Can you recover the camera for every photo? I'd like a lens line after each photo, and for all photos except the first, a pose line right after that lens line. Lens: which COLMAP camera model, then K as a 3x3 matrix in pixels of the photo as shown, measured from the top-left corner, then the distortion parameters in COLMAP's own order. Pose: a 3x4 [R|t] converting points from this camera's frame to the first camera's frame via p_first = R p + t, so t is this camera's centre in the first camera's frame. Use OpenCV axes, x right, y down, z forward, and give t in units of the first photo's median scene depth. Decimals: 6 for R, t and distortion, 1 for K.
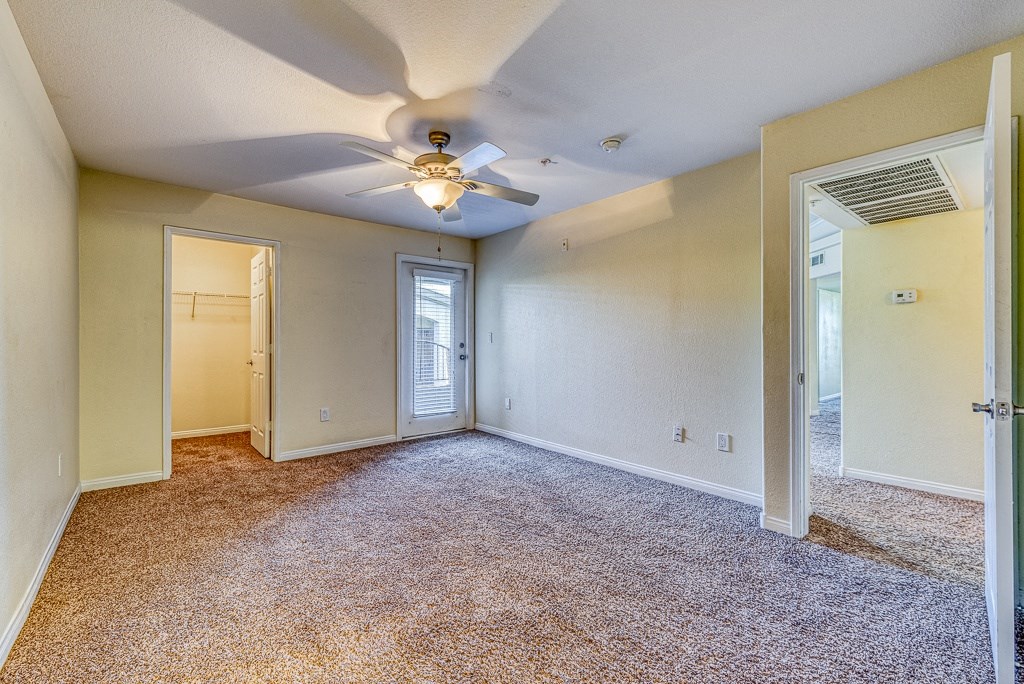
lens RADIAL K [[436.6, 0, 514.8], [0, 436.6, 342.4], [0, 0, 1]] dist [0.001072, 0.000177]
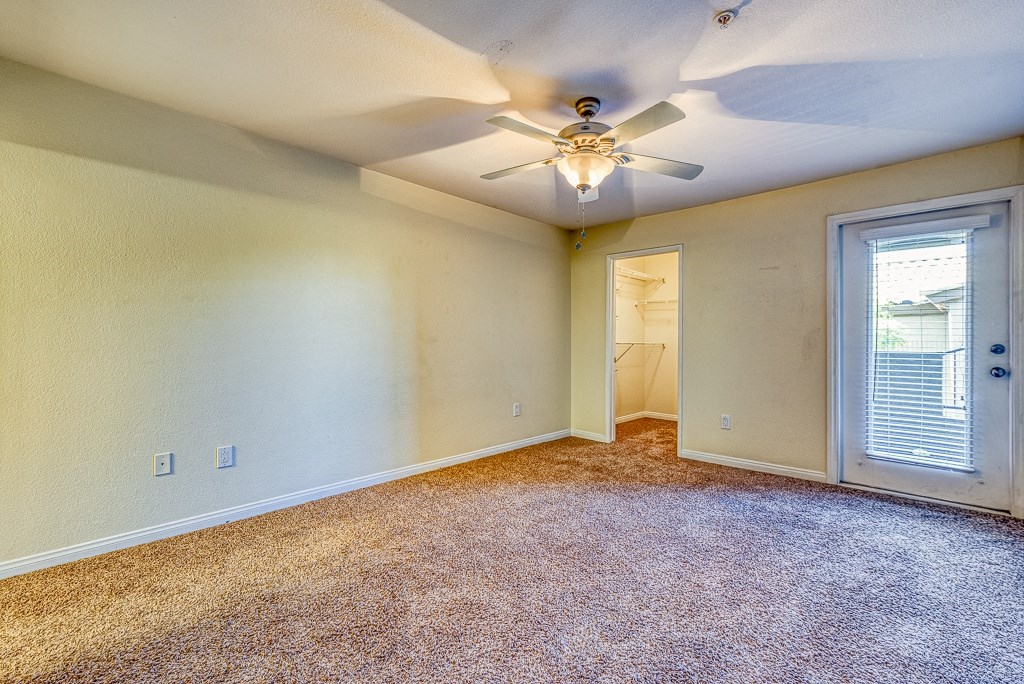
lens RADIAL K [[436.6, 0, 514.8], [0, 436.6, 342.4], [0, 0, 1]] dist [0.001072, 0.000177]
pose [[0.117265, 0.002329, -0.993098, 0.439102], [-0.005116, 0.999985, 0.001741, 0.001257], [0.993088, 0.004876, 0.117275, 0.492732]]
